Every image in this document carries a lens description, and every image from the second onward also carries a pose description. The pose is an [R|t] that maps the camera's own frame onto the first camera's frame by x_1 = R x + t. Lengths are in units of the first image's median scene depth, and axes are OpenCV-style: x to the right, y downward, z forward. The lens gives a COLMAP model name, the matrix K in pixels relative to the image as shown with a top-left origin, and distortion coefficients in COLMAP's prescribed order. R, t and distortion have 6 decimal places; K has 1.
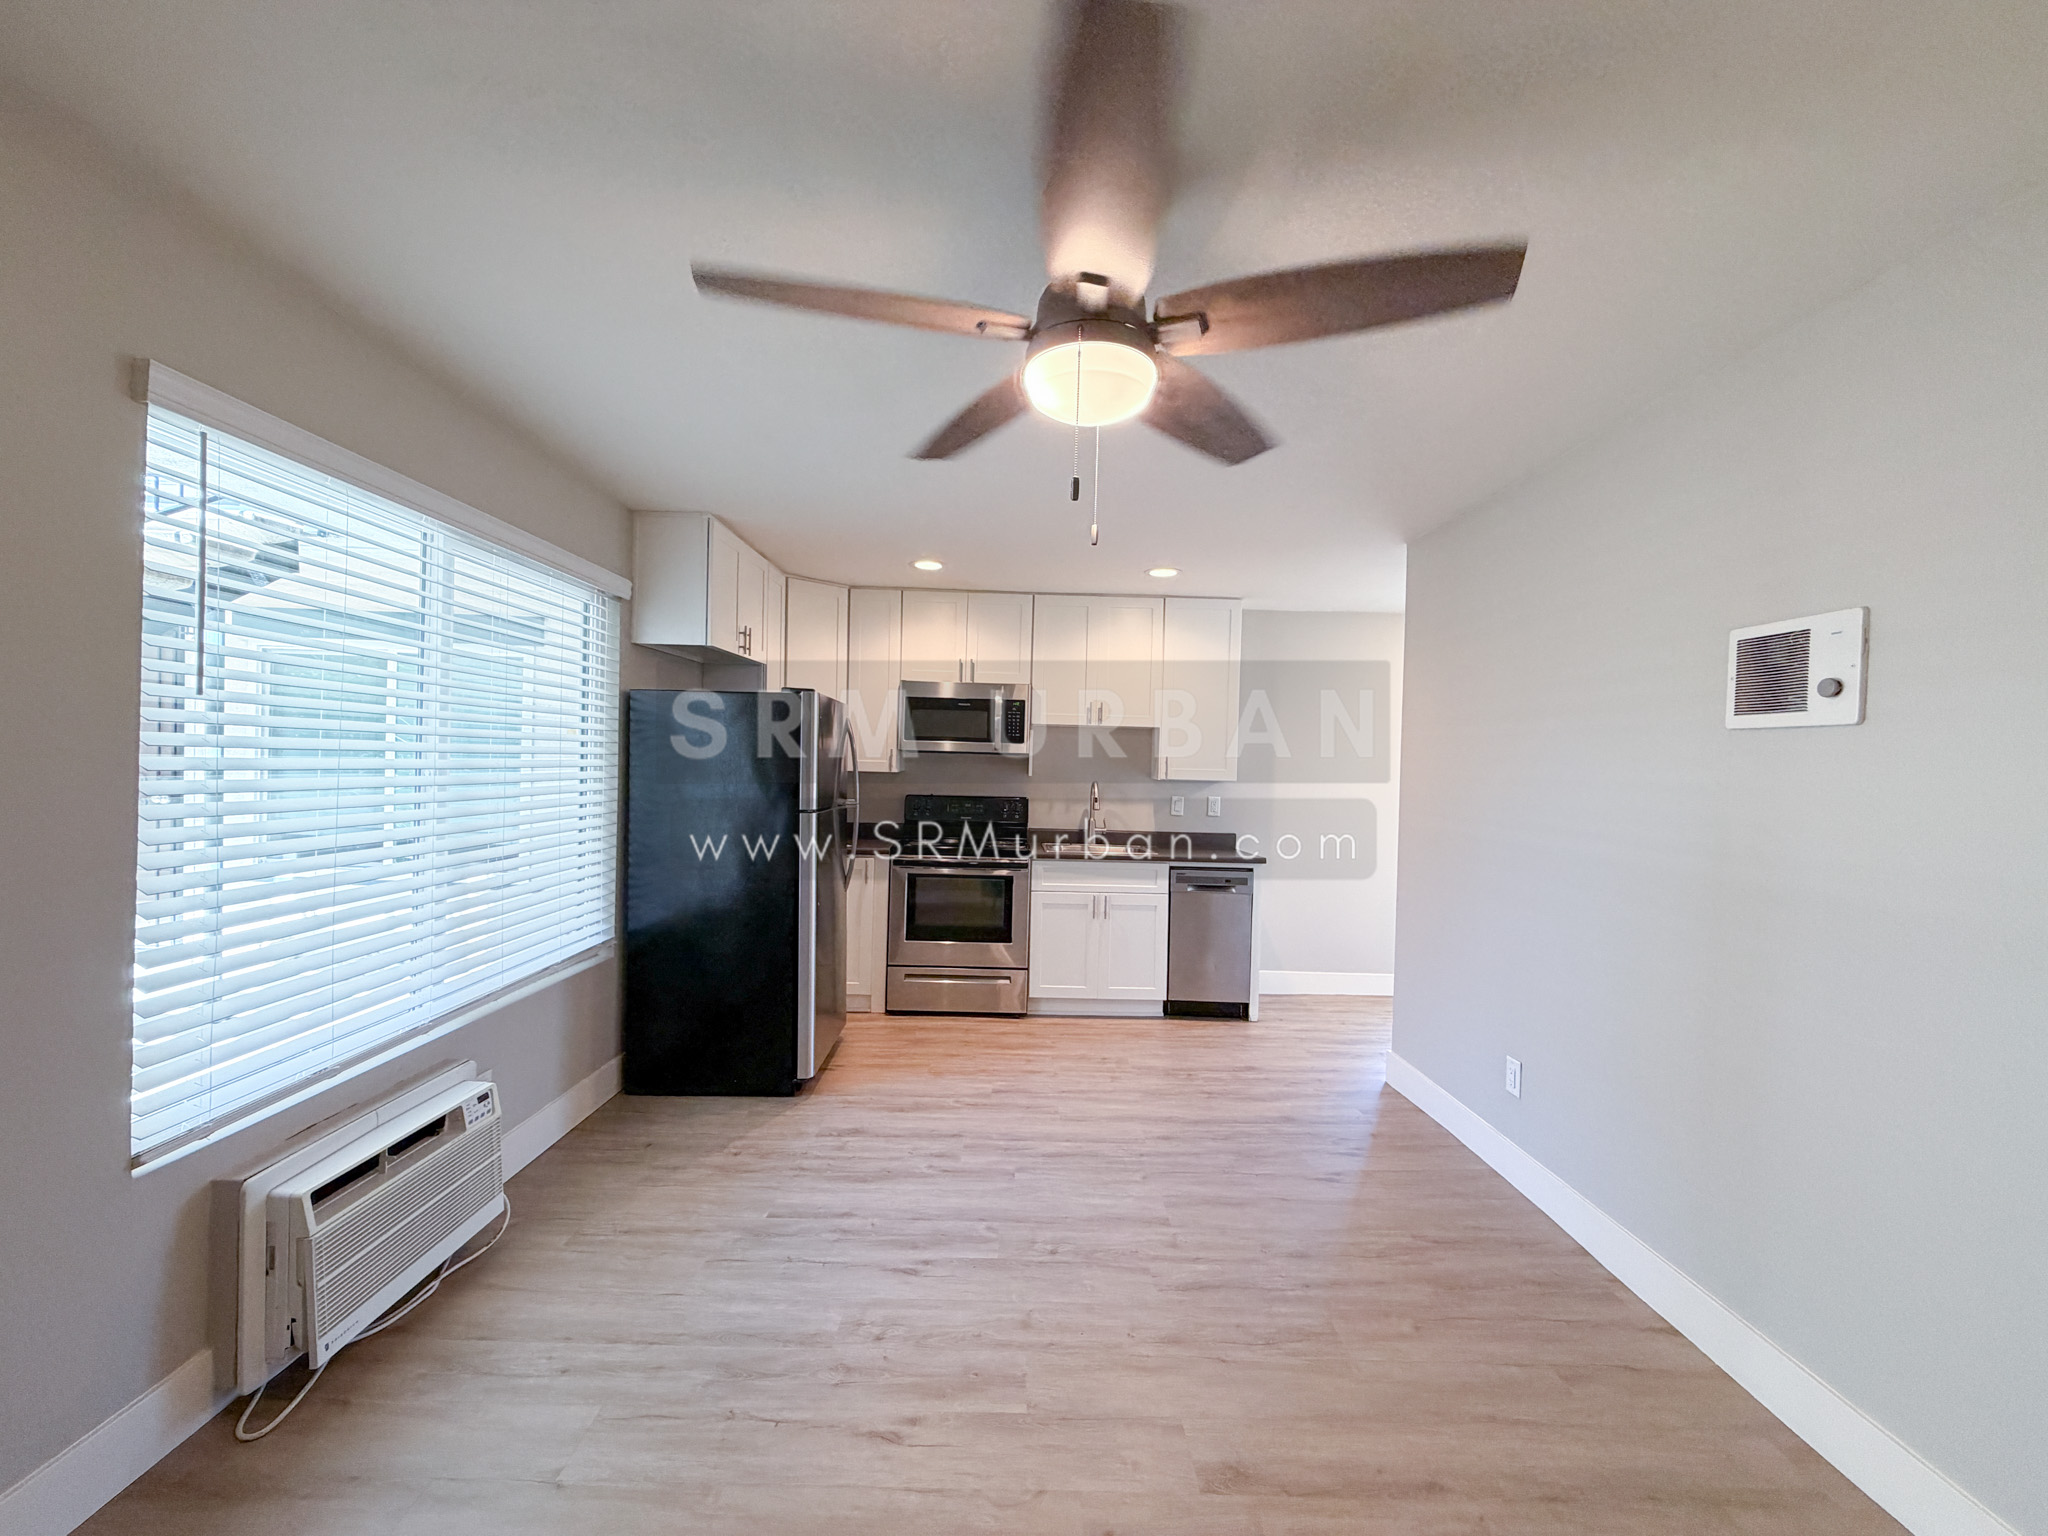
lens RADIAL K [[810.7, 0, 1016.5], [0, 810.7, 778.5], [0, 0, 1]] dist [-0.000825, -0.000248]
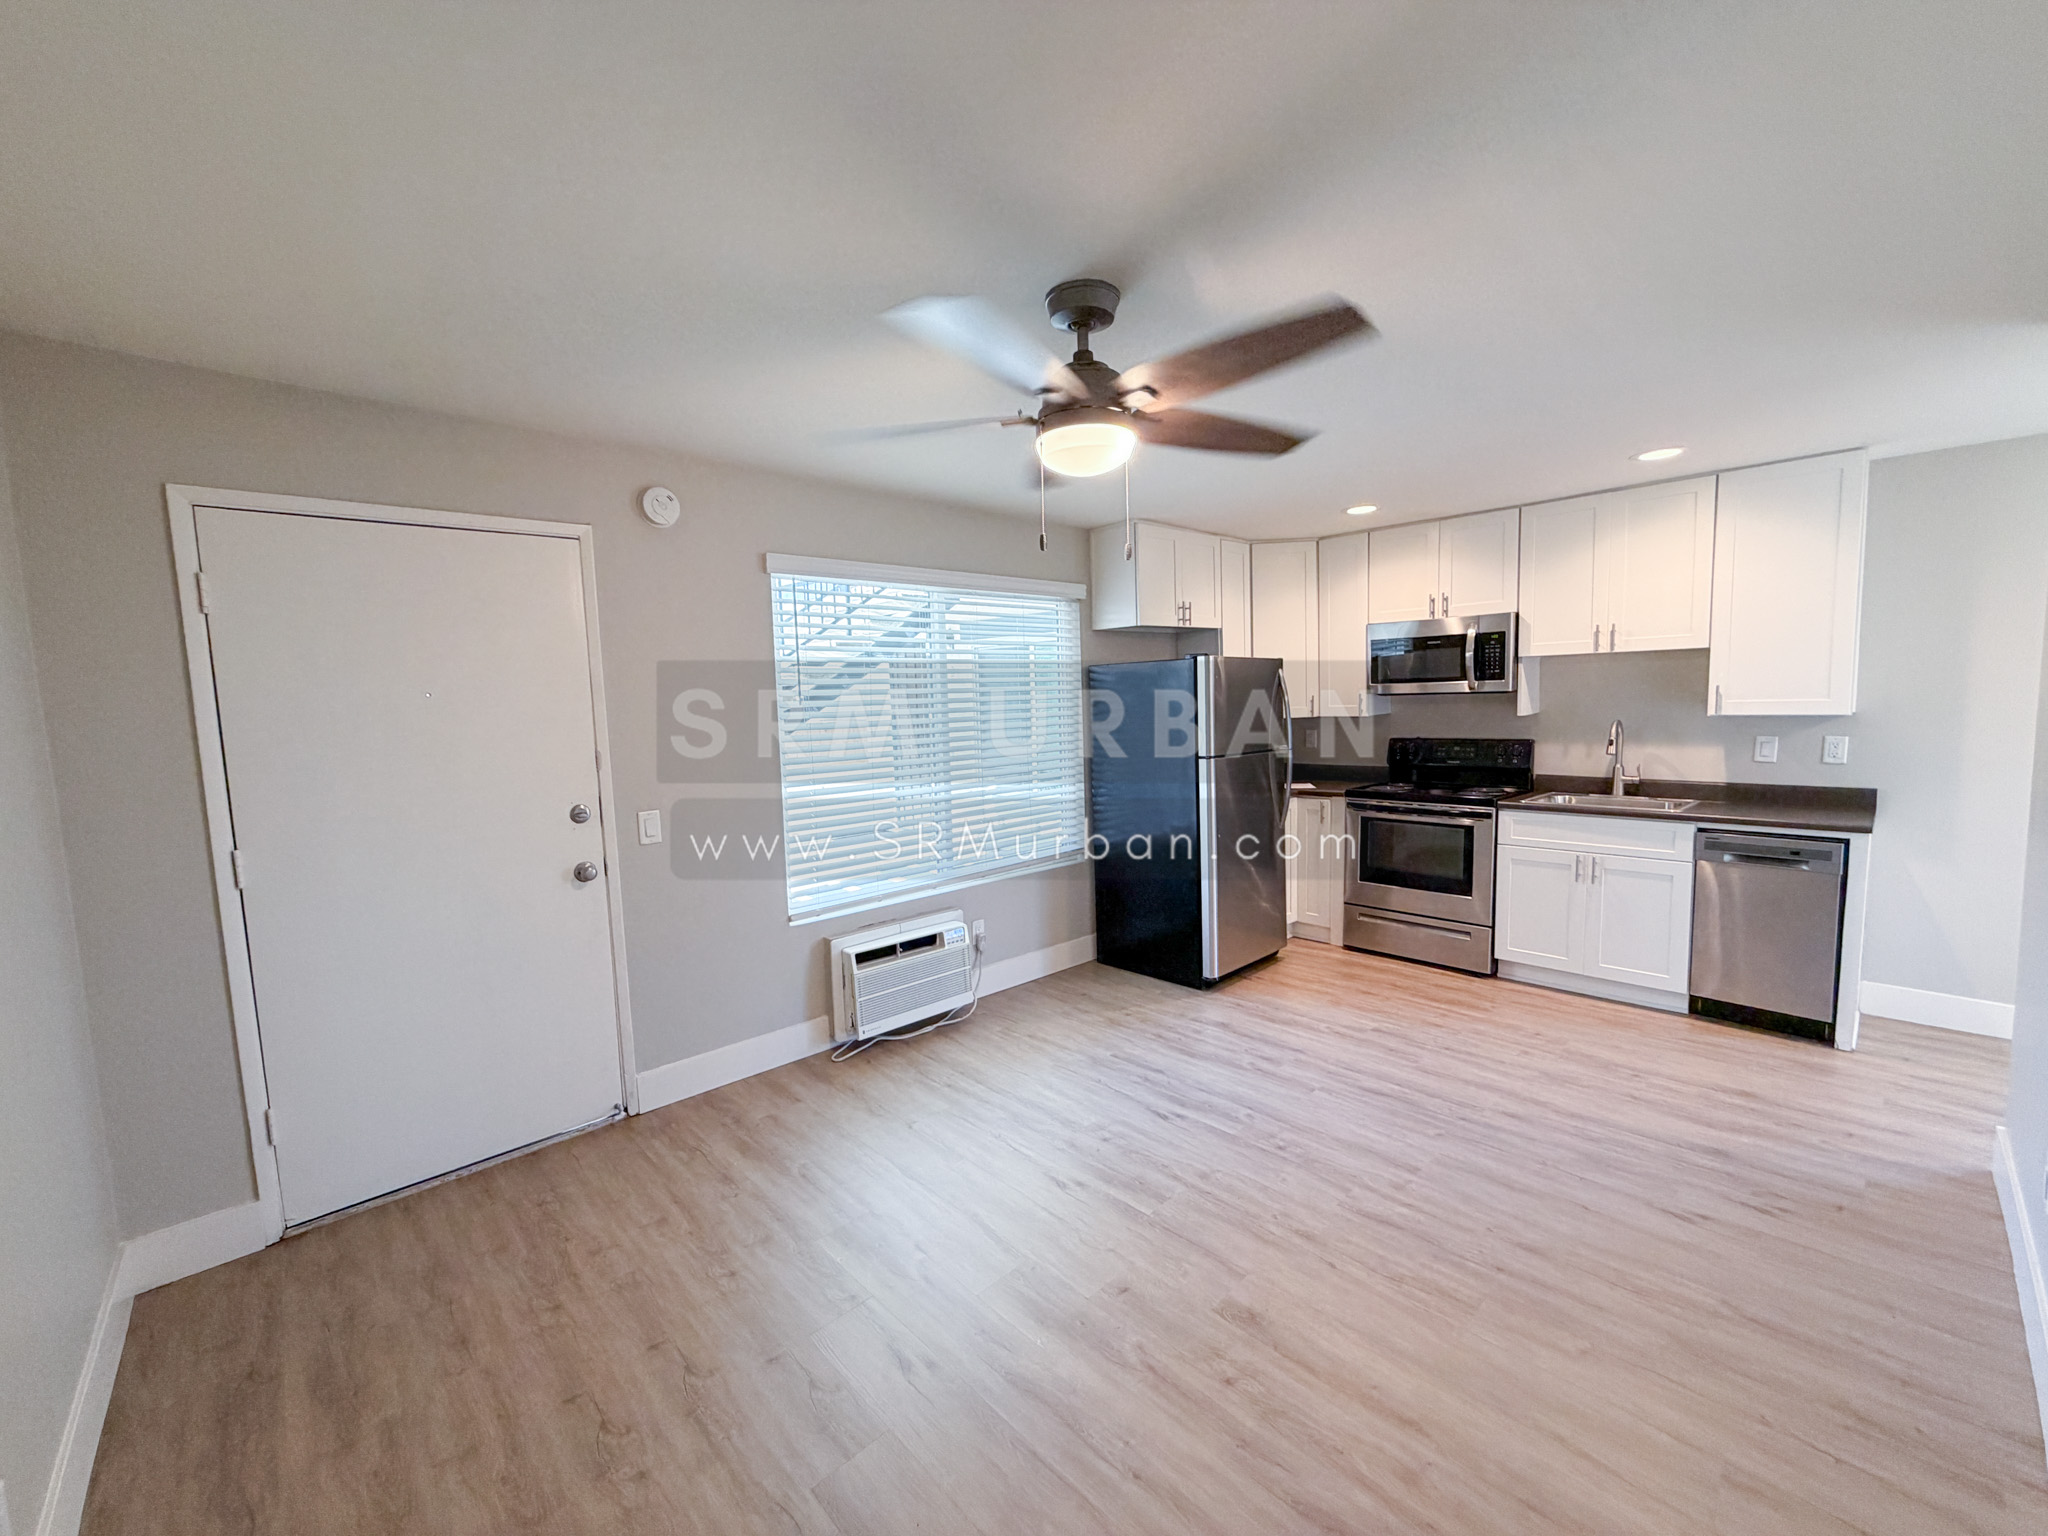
lens RADIAL K [[810.7, 0, 1020.8], [0, 810.7, 781.0], [0, 0, 1]] dist [-0.000825, -0.000248]
pose [[0.679623, 0.028725, -0.732999, 0.455765], [0.032722, 0.997051, 0.069412, -0.017523], [0.732831, -0.071159, 0.676679, -0.005773]]
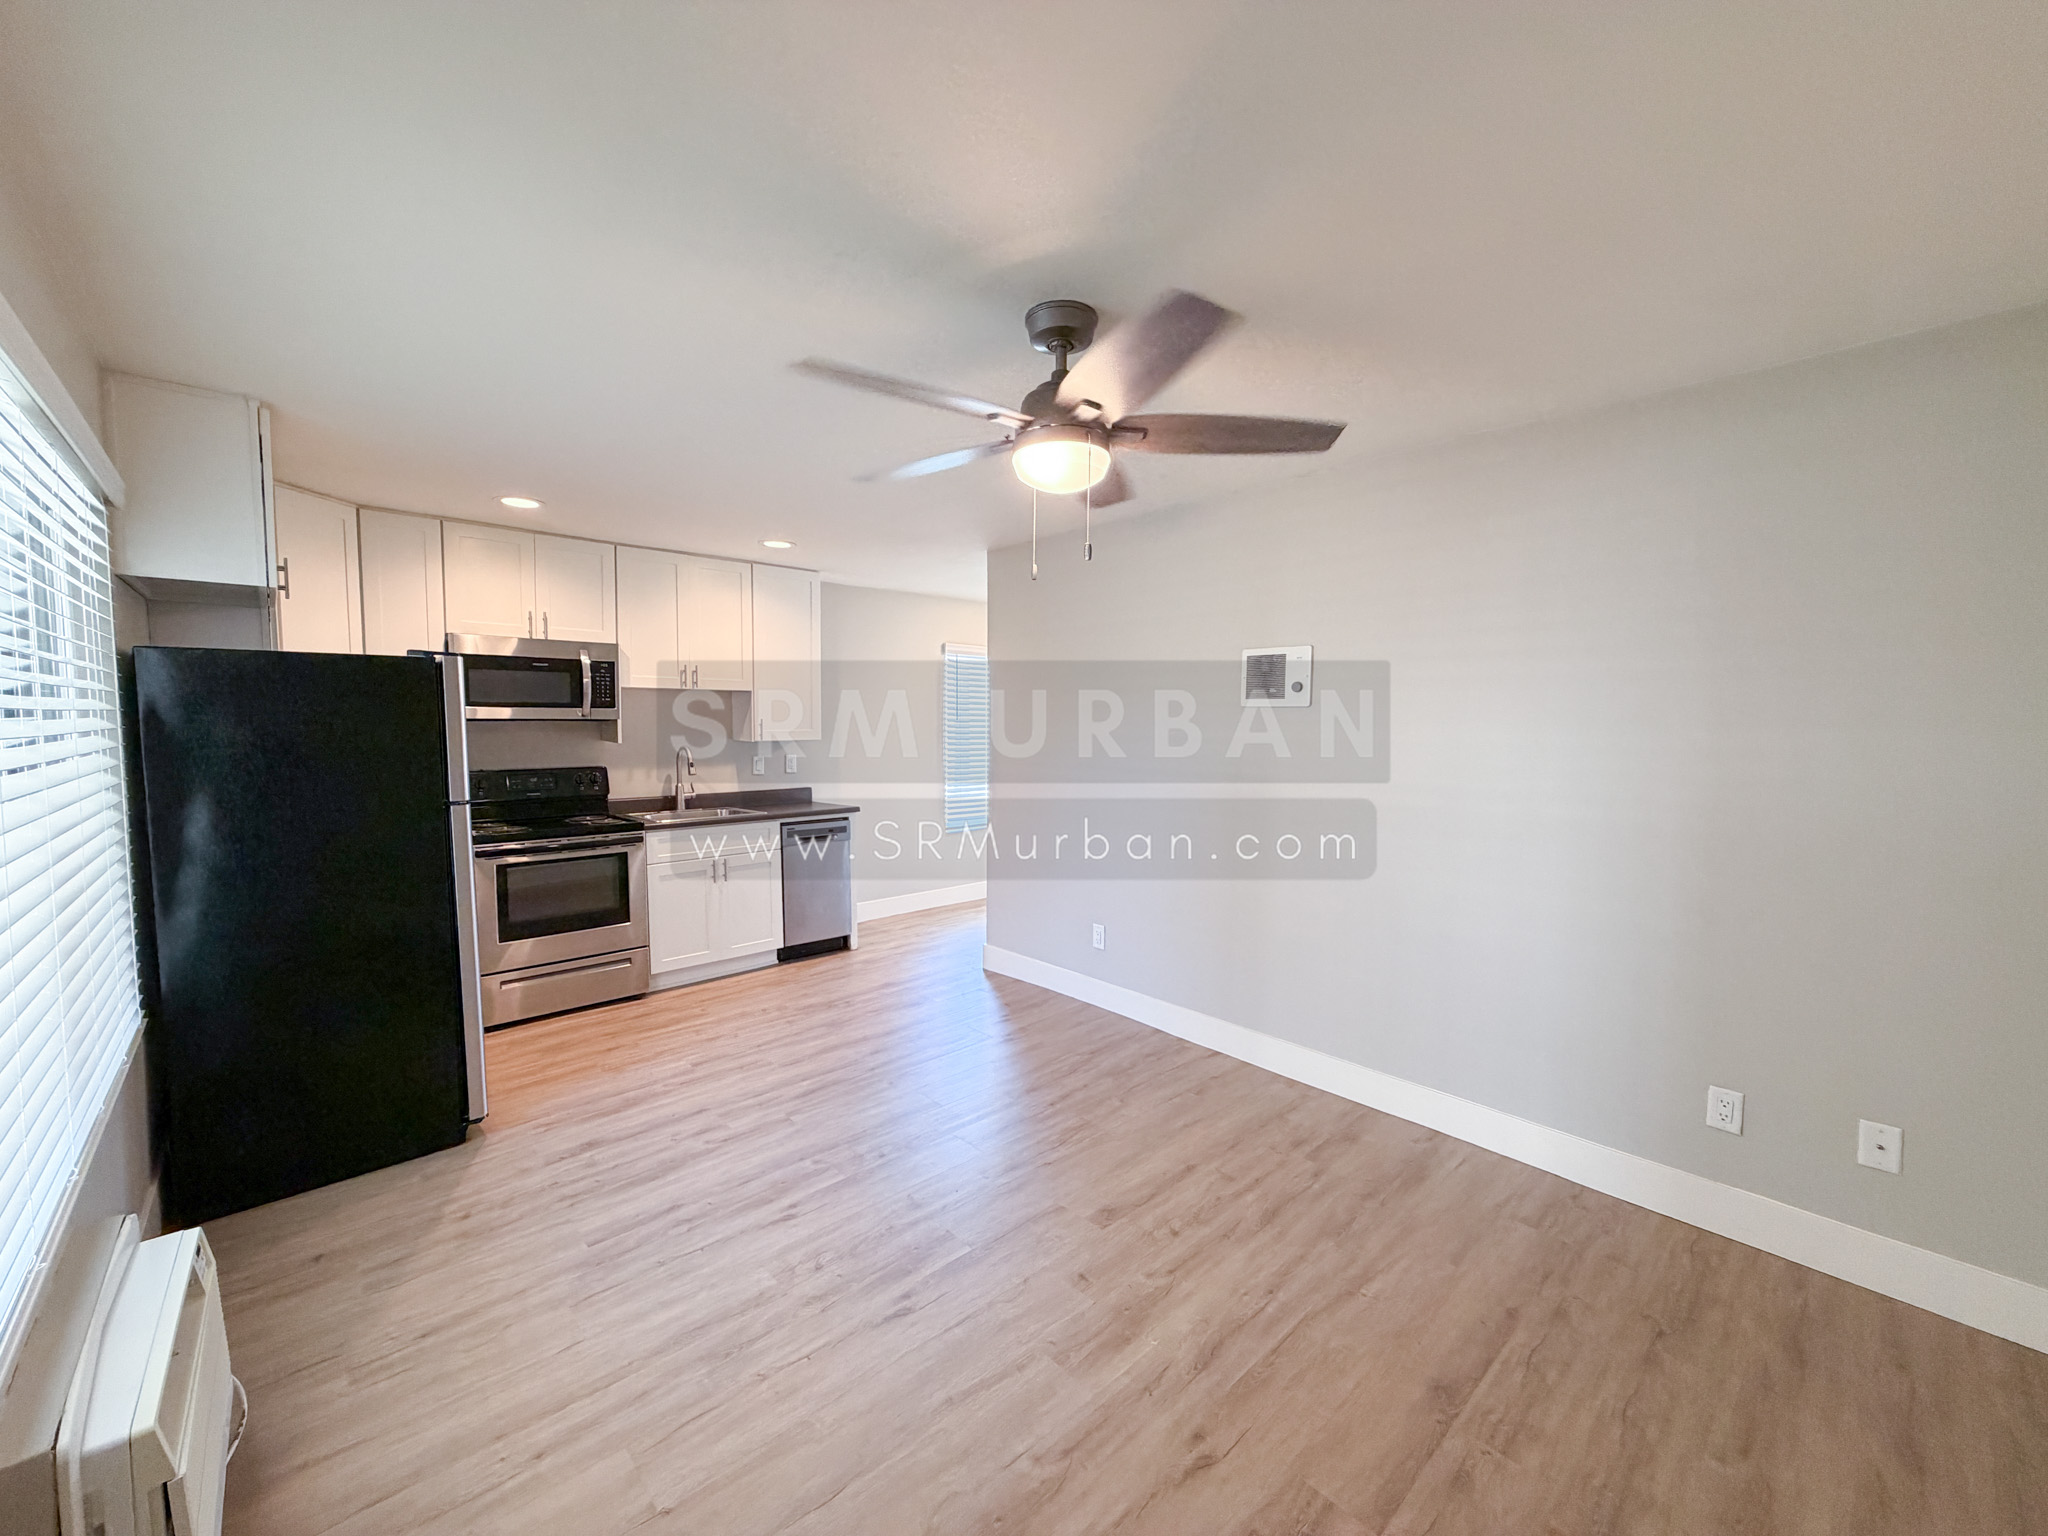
lens RADIAL K [[810.7, 0, 1015.6], [0, 810.7, 771.1], [0, 0, 1]] dist [-0.000825, -0.000248]
pose [[0.742180, -0.066964, 0.666847, -0.409115], [0.027550, 0.997203, 0.069475, -0.035170], [-0.669634, -0.033191, 0.741949, 0.011837]]
